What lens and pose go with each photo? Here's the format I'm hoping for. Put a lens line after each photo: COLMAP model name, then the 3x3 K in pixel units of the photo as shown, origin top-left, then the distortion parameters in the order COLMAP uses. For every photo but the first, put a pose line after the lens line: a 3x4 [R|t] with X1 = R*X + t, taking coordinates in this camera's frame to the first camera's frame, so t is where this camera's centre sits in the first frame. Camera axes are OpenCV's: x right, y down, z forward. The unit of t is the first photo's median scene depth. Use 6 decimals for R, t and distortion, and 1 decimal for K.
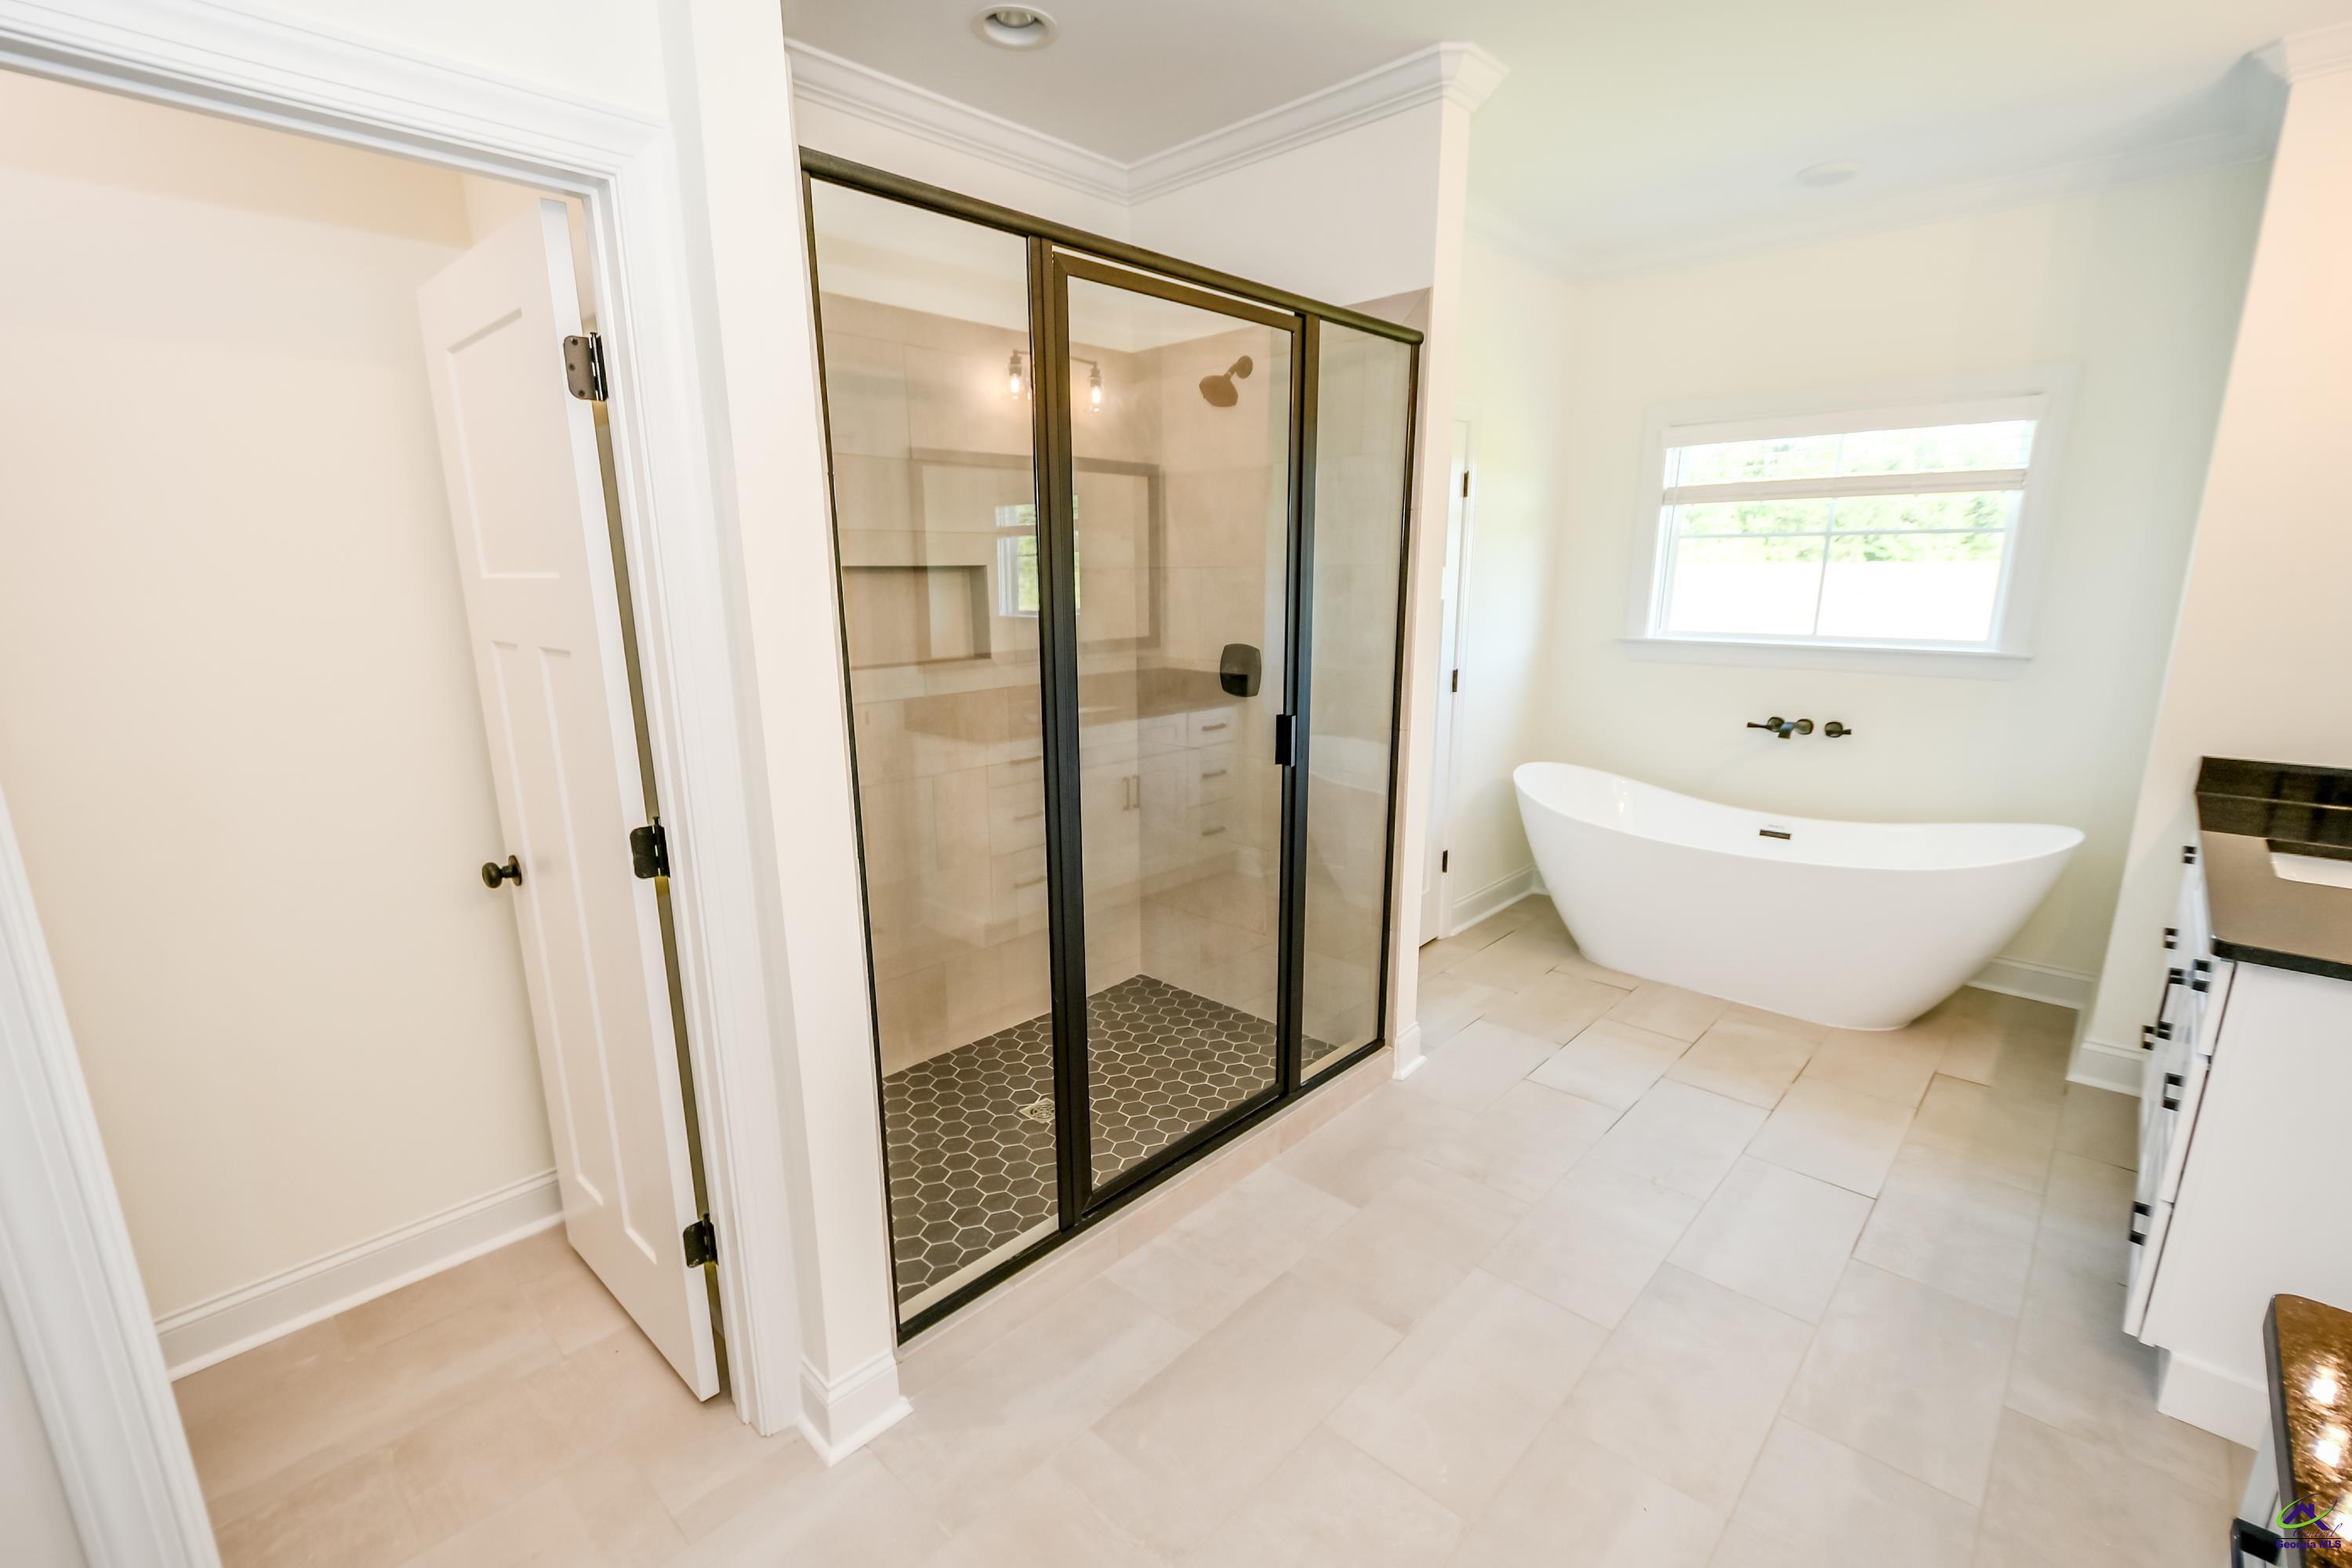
lens RADIAL K [[1022.6, 0, 1144.9], [0, 1022.6, 820.8], [0, 0, 1]] dist [-0.004153, -0.006019]
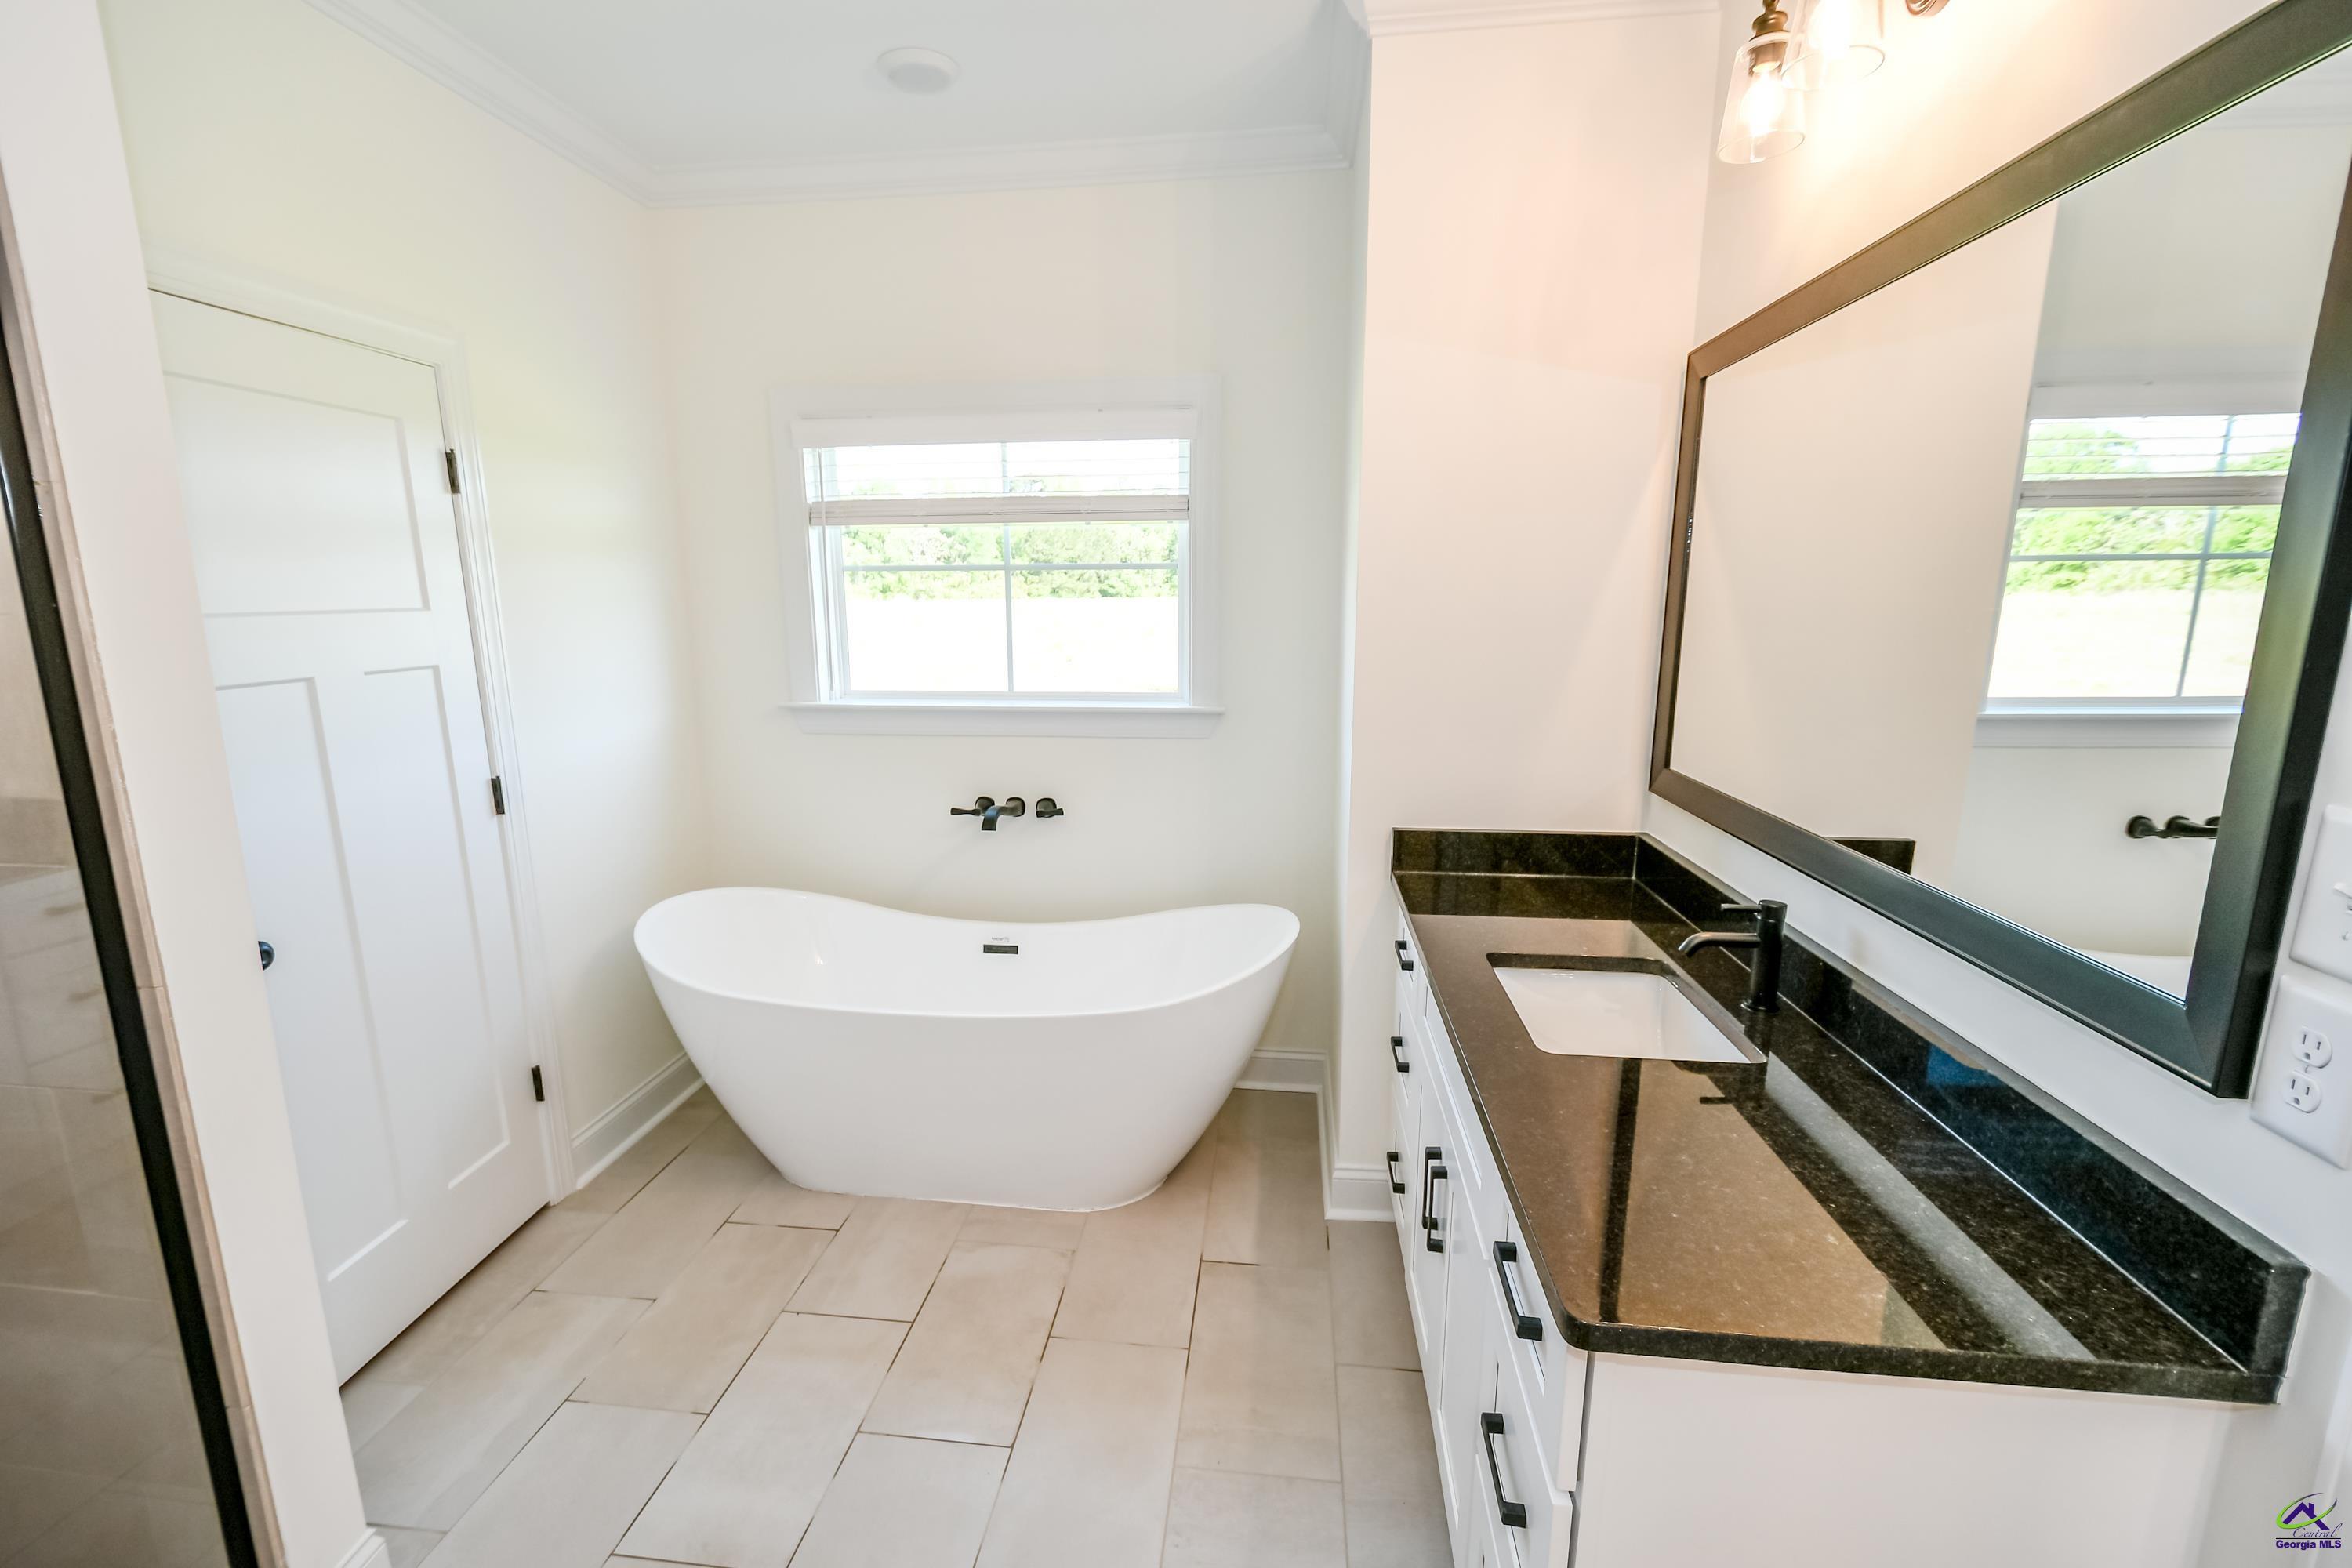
lens RADIAL K [[1042.2, 0, 1154.2], [0, 1042.2, 822.5], [0, 0, 1]] dist [-0.010762, -0.000493]
pose [[0.797992, -0.120487, 0.590501, 0.282800], [0.140419, 0.990016, 0.012245, -0.084660], [-0.586081, 0.073147, 0.806944, 0.314879]]
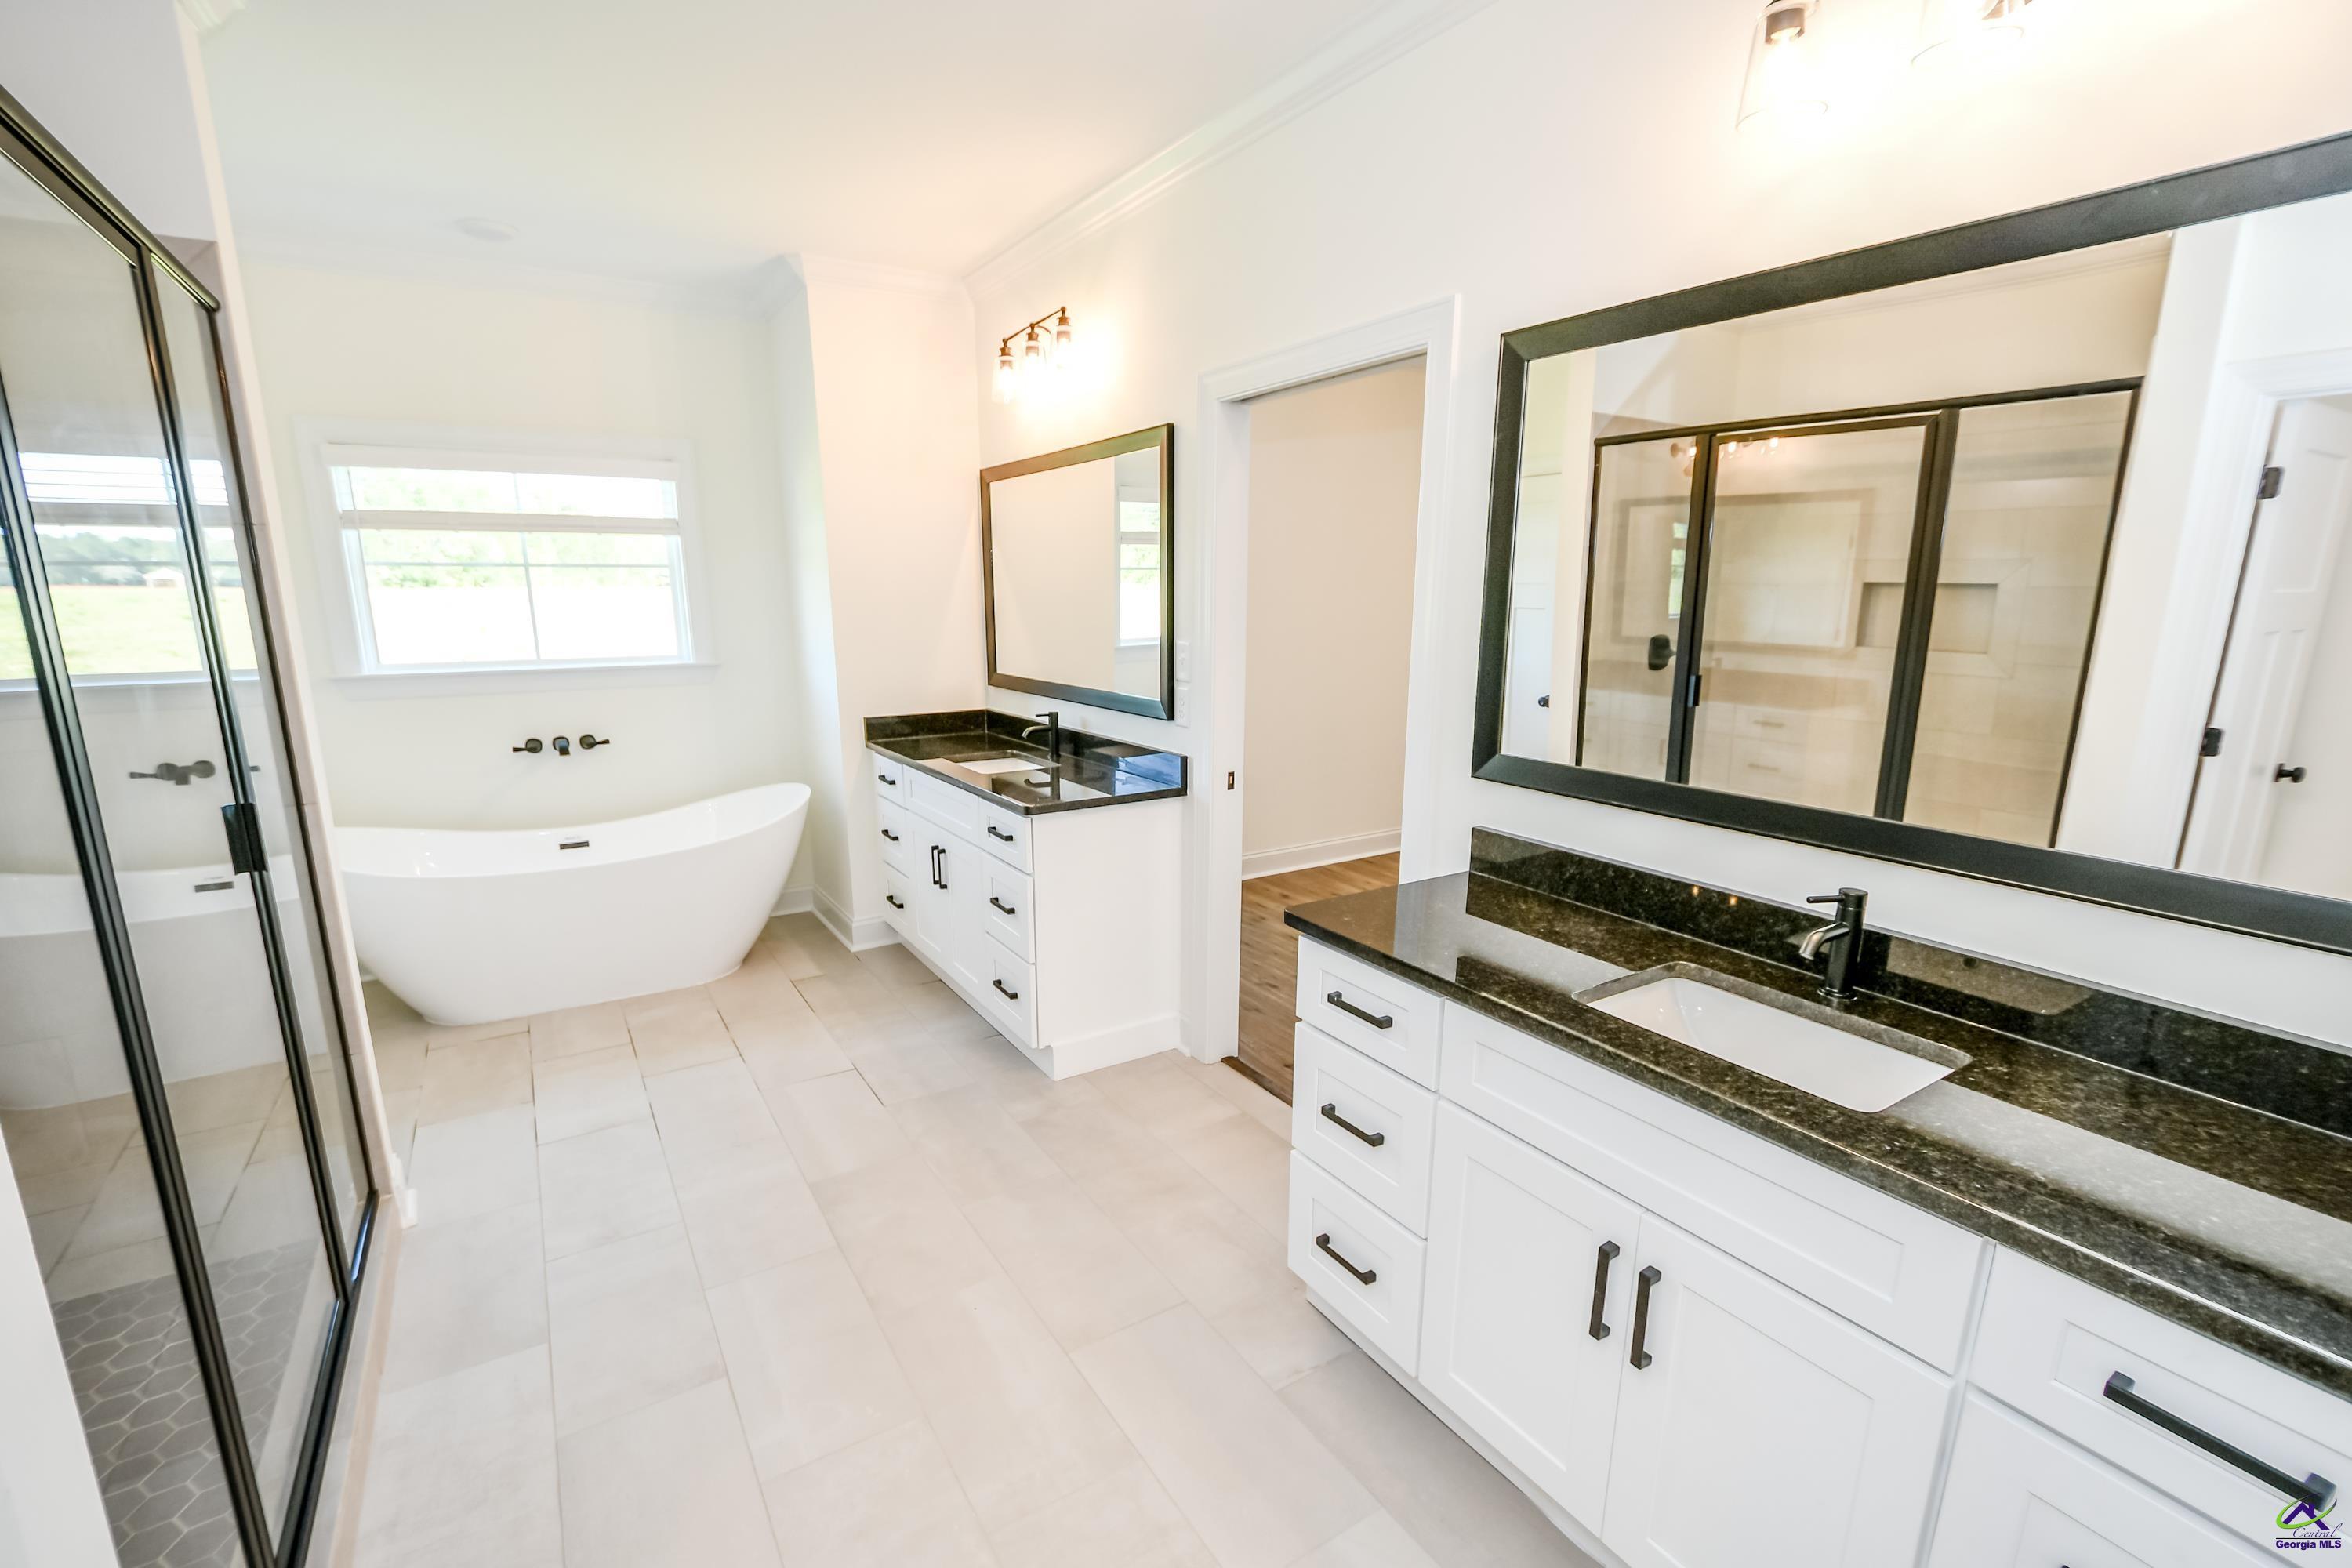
lens RADIAL K [[1031.2, 0, 1148.9], [0, 1031.2, 816.1], [0, 0, 1]] dist [0.006911, -0.007019]
pose [[0.243998, -0.204793, 0.947905, -0.282987], [0.232744, 0.961247, 0.147765, -0.039739], [-0.941432, 0.184565, 0.282207, 0.138080]]
